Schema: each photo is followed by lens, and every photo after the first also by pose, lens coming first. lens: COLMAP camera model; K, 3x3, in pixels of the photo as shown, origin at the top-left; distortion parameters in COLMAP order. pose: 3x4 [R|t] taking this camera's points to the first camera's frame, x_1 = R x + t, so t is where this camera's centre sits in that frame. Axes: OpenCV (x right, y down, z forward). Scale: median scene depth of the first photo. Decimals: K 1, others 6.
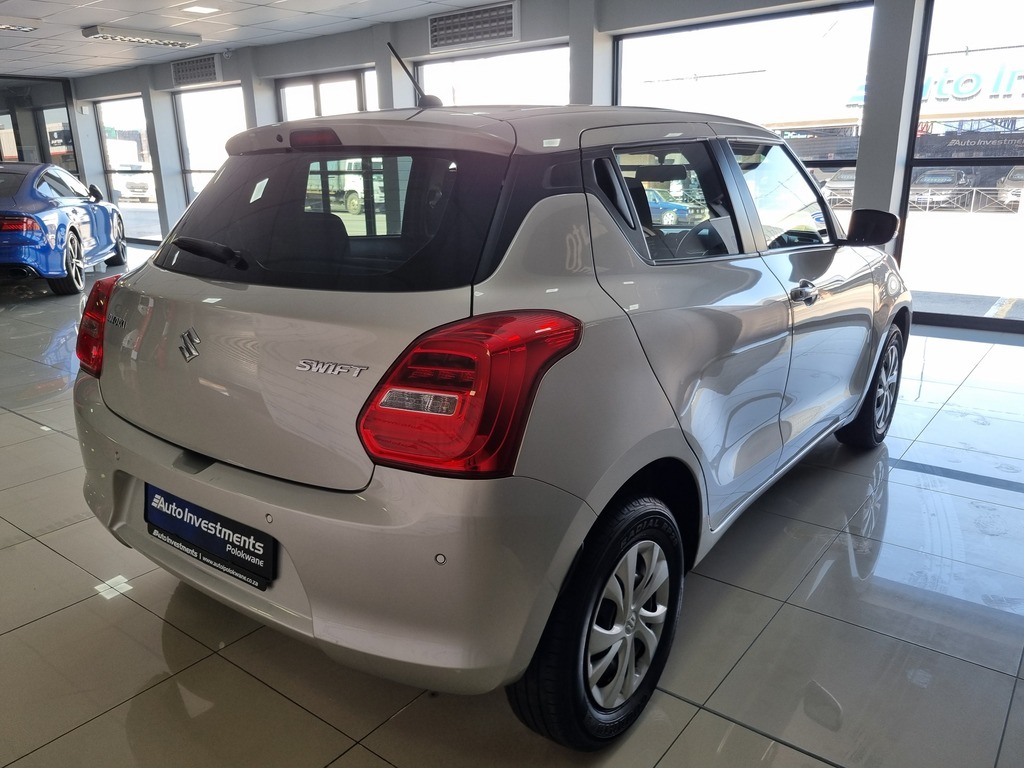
lens RADIAL K [[777.2, 0, 512.0], [0, 777.2, 384.0], [0, 0, 1]] dist [0.023752, -0.000929]
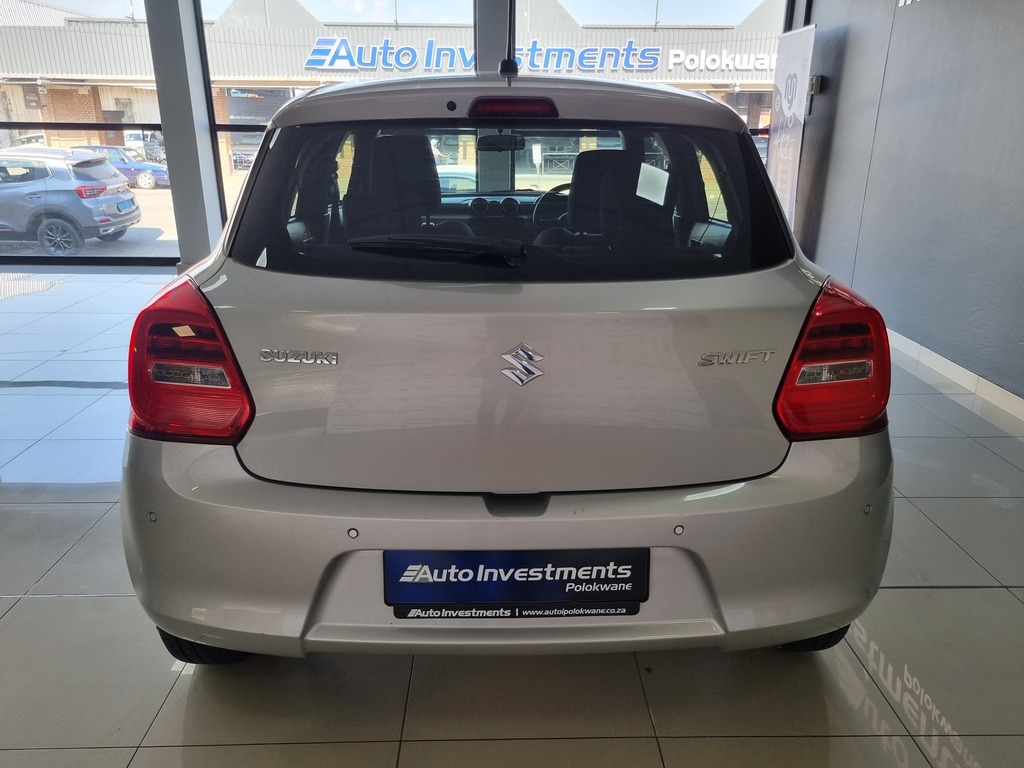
lens RADIAL K [[777.2, 0, 512.0], [0, 777.2, 384.0], [0, 0, 1]] dist [0.023752, -0.000929]
pose [[0.770145, -0.183890, 0.610787, -0.898323], [0.153806, 0.982826, 0.101965, -0.110703], [-0.619048, 0.015415, 0.785202, 0.352612]]
